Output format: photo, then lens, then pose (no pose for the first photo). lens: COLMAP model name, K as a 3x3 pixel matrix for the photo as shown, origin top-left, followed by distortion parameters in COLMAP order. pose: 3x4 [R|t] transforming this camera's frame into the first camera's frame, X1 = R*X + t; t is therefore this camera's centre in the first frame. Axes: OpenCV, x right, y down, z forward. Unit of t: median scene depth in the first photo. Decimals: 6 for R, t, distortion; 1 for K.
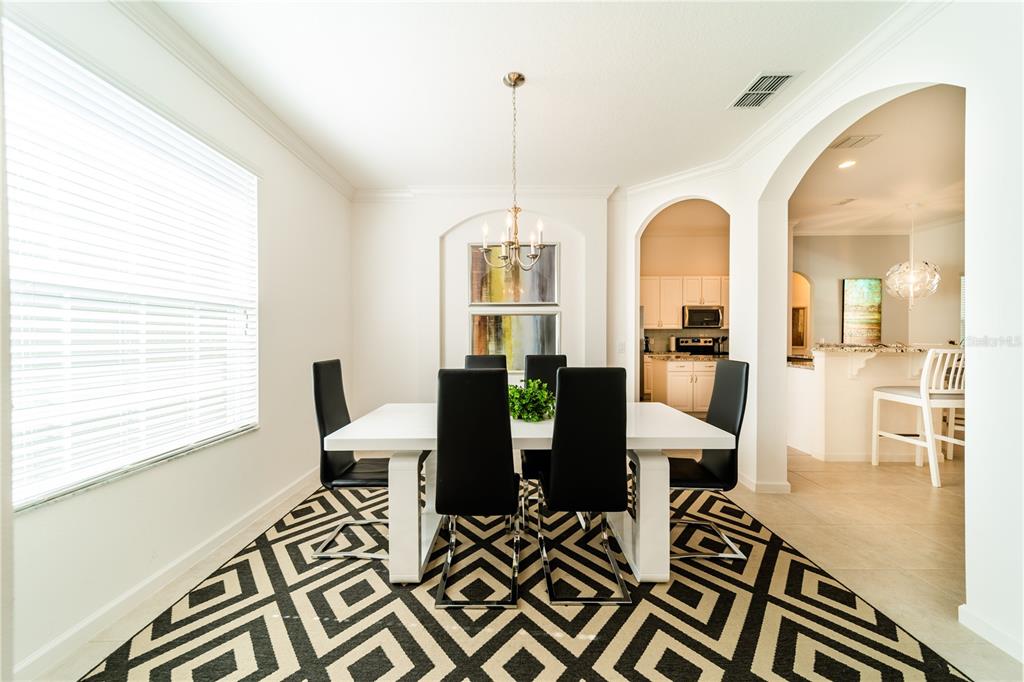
lens RADIAL K [[361.7, 0, 509.9], [0, 361.7, 338.6], [0, 0, 1]] dist [0.007492, -0.000136]
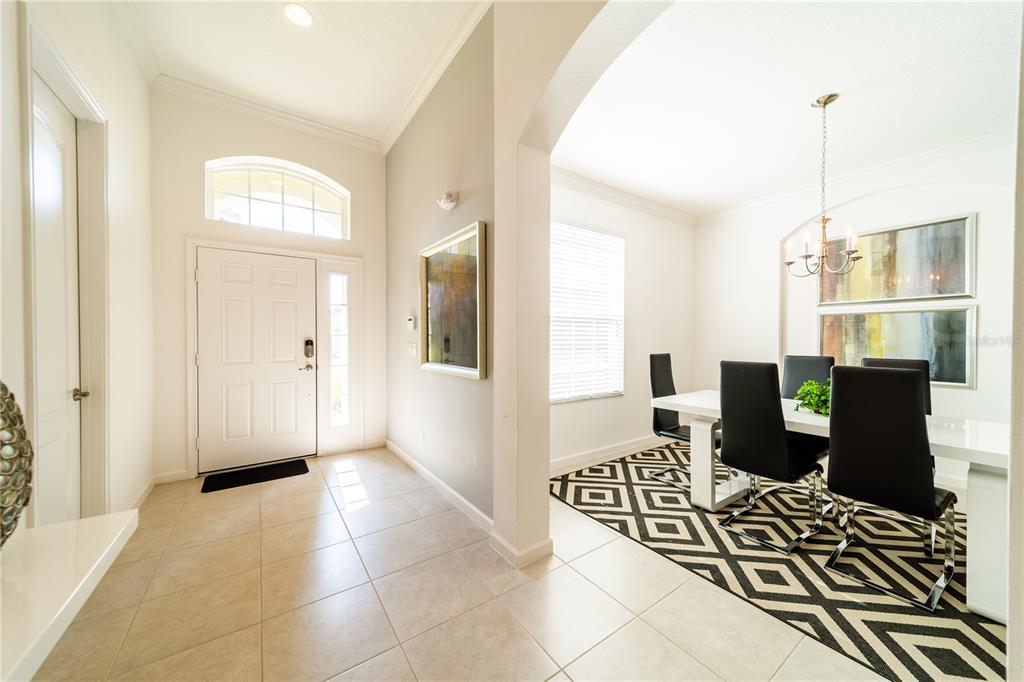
lens RADIAL K [[354.6, 0, 495.7], [0, 354.6, 342.7], [0, 0, 1]] dist [0.000277, -0.000028]
pose [[0.541547, 0.013858, -0.840556, 0.385300], [-0.008426, 0.999903, 0.011056, 0.004732], [0.840628, 0.001095, 0.541612, -0.397349]]
